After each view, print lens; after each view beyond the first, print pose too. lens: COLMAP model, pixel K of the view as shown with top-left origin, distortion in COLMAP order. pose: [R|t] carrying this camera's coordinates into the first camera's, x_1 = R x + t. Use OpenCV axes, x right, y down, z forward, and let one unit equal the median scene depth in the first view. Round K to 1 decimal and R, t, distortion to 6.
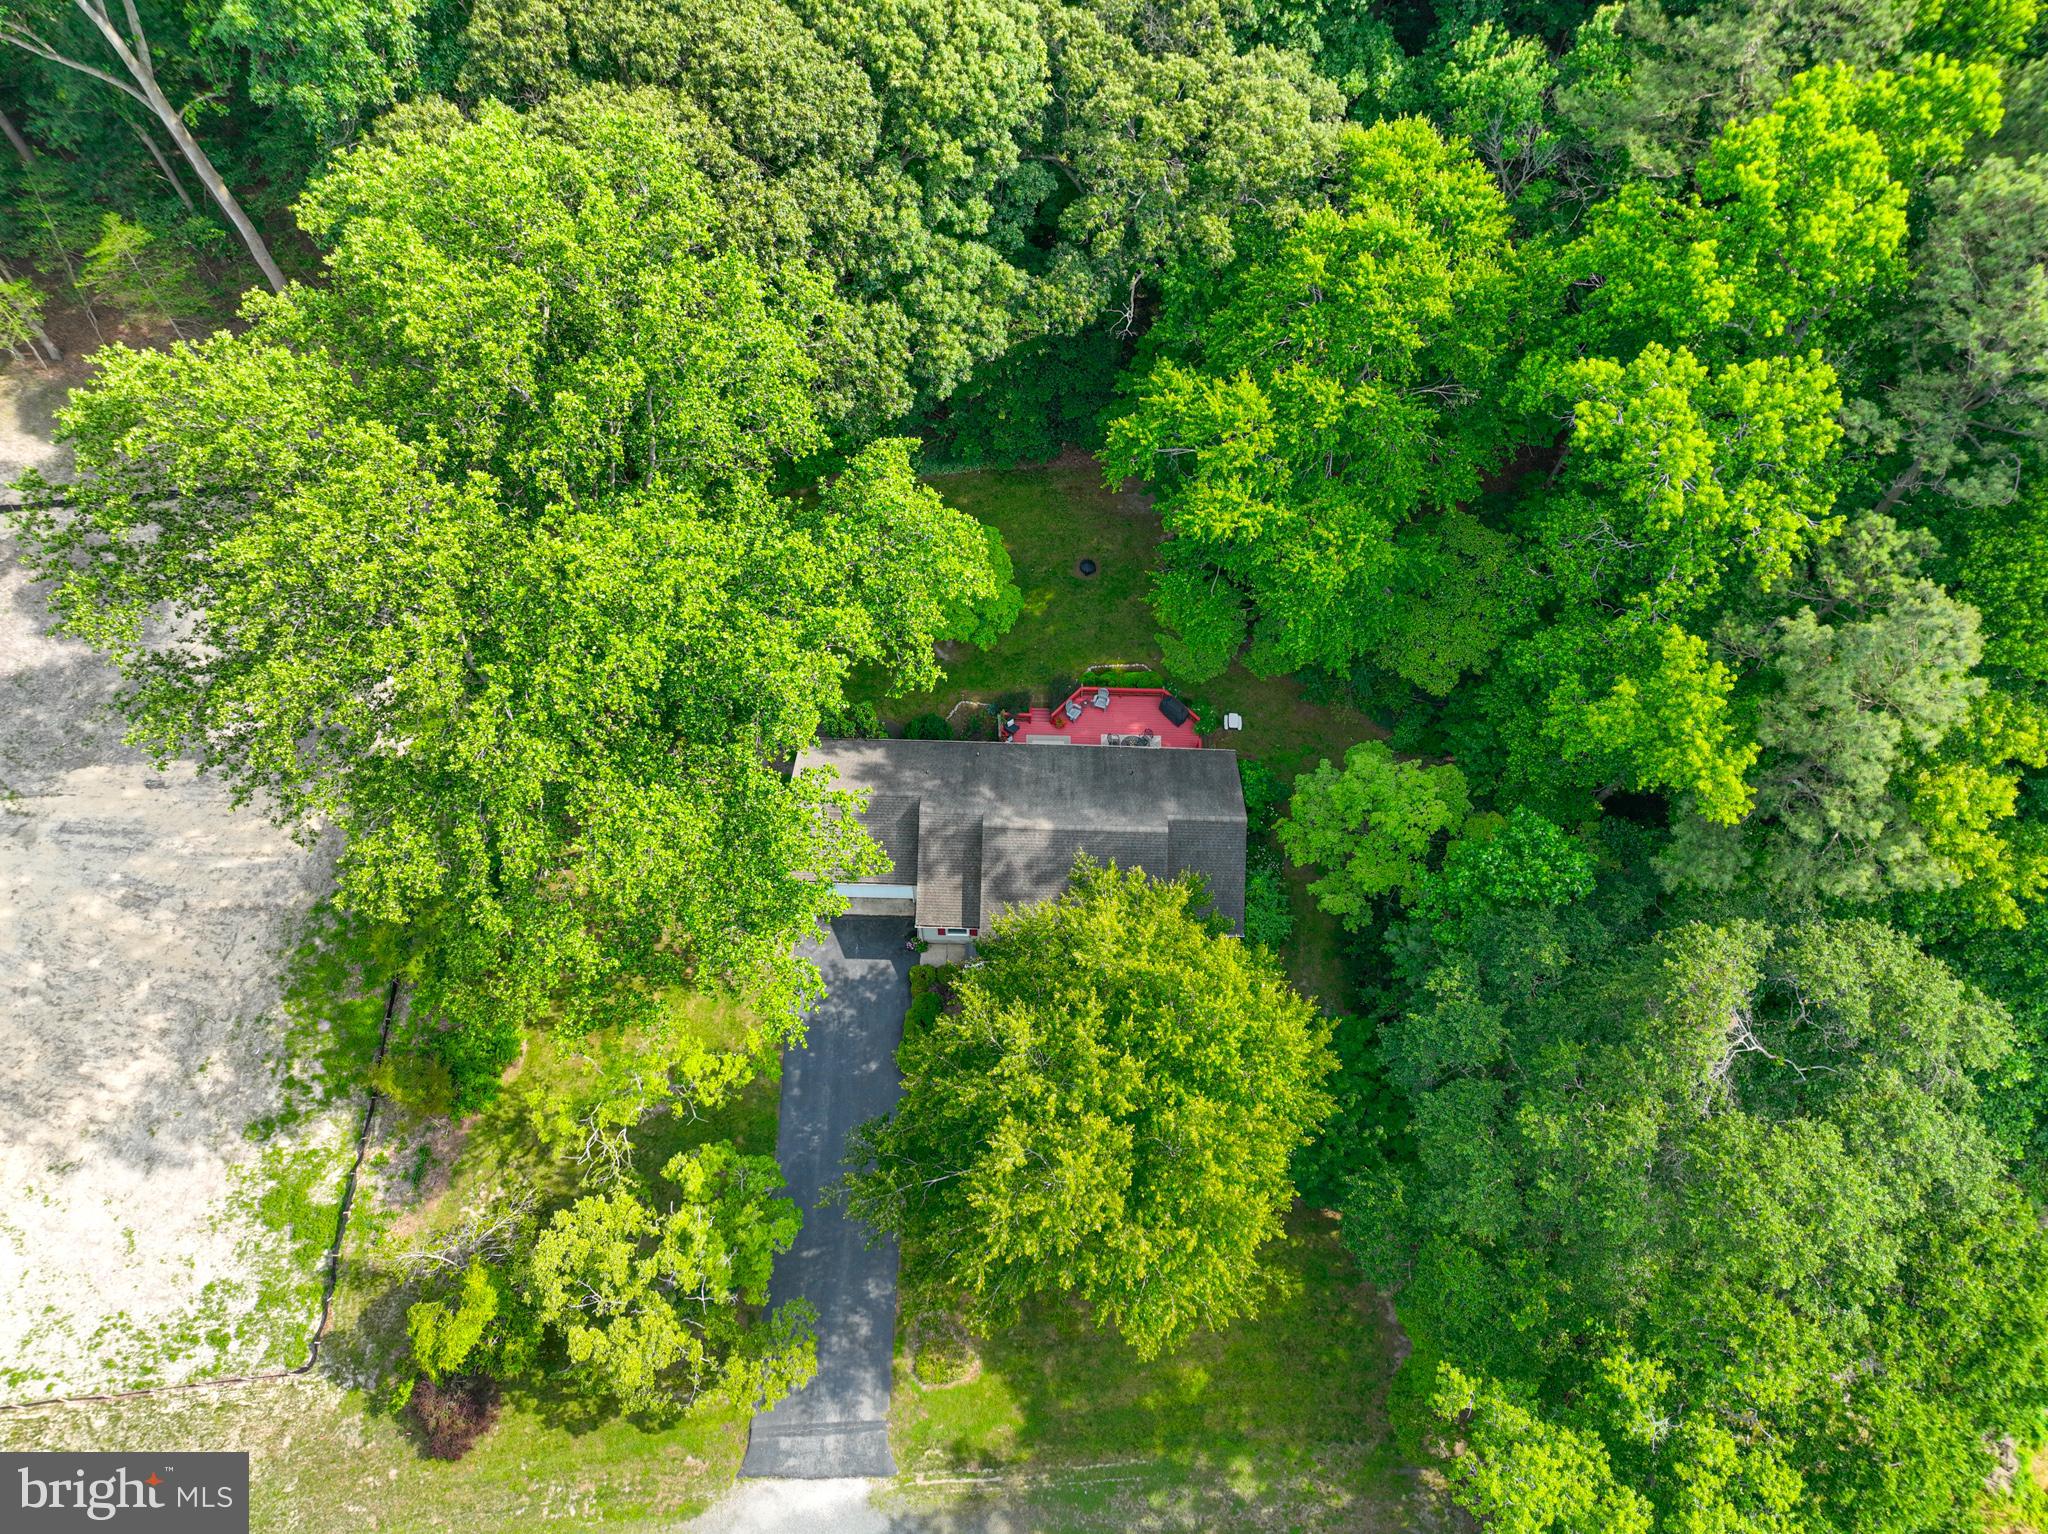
lens RADIAL K [[1399.1, 0, 1012.5], [0, 1399.1, 777.5], [0, 0, 1]] dist [-0.009556, 0.027049]
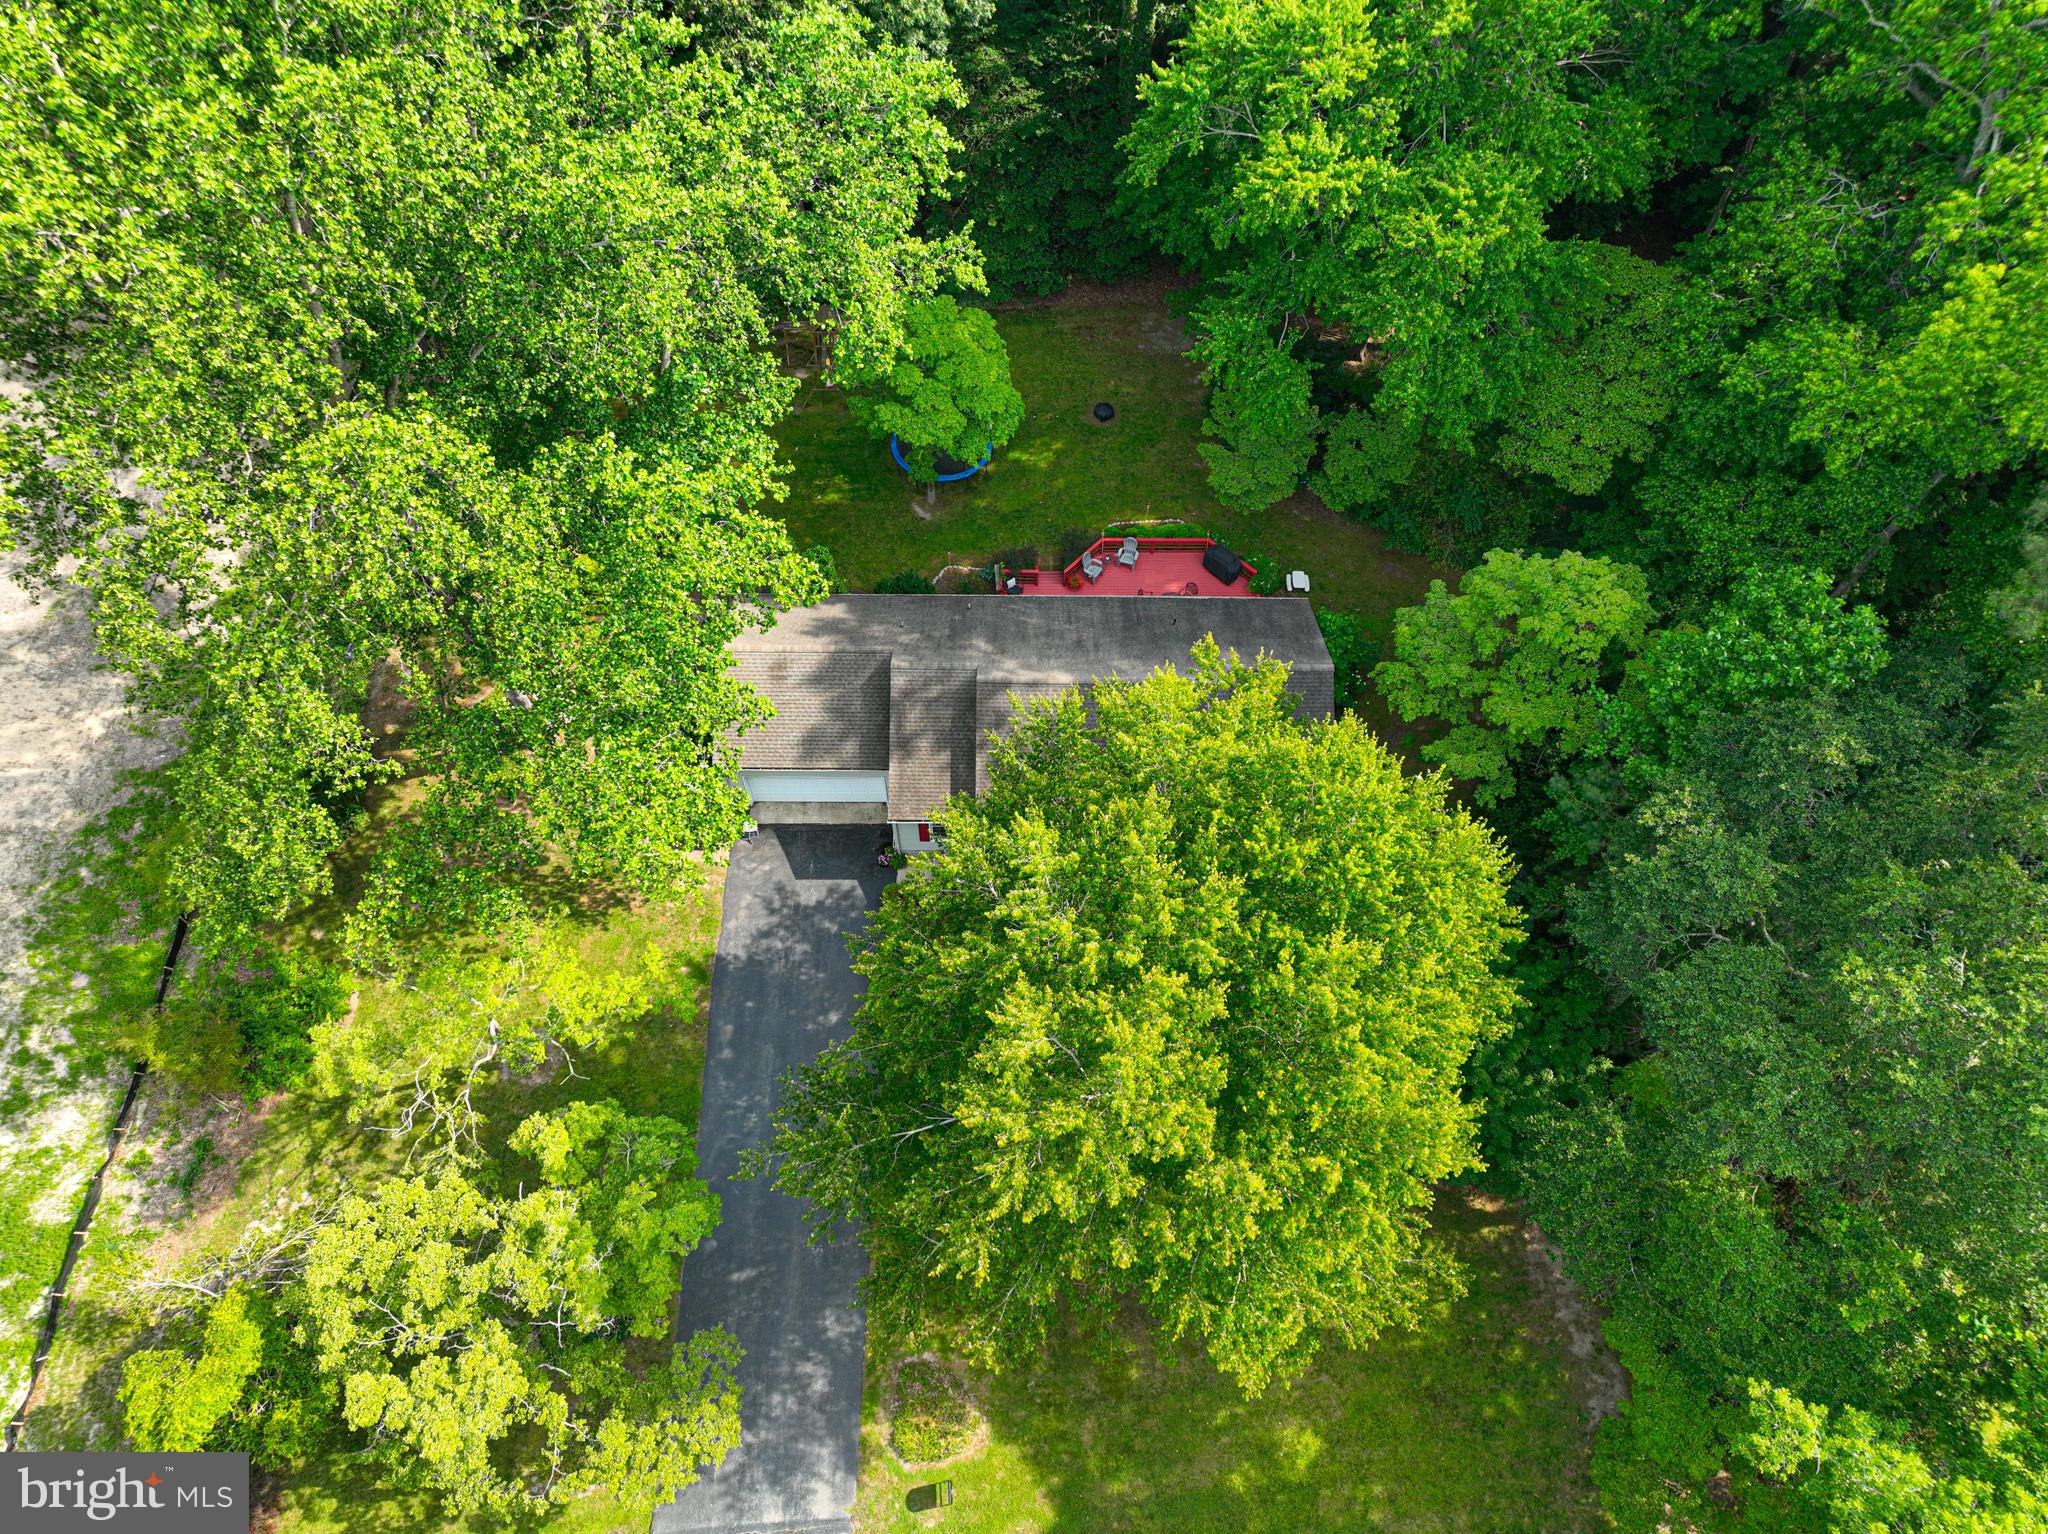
lens RADIAL K [[1399.1, 0, 1012.5], [0, 1399.1, 777.5], [0, 0, 1]] dist [-0.009556, 0.027049]
pose [[0.999722, -0.023550, -0.000854, -0.003319], [0.023422, 0.996968, -0.074209, 0.166009], [0.002599, 0.074169, 0.997242, 0.319992]]
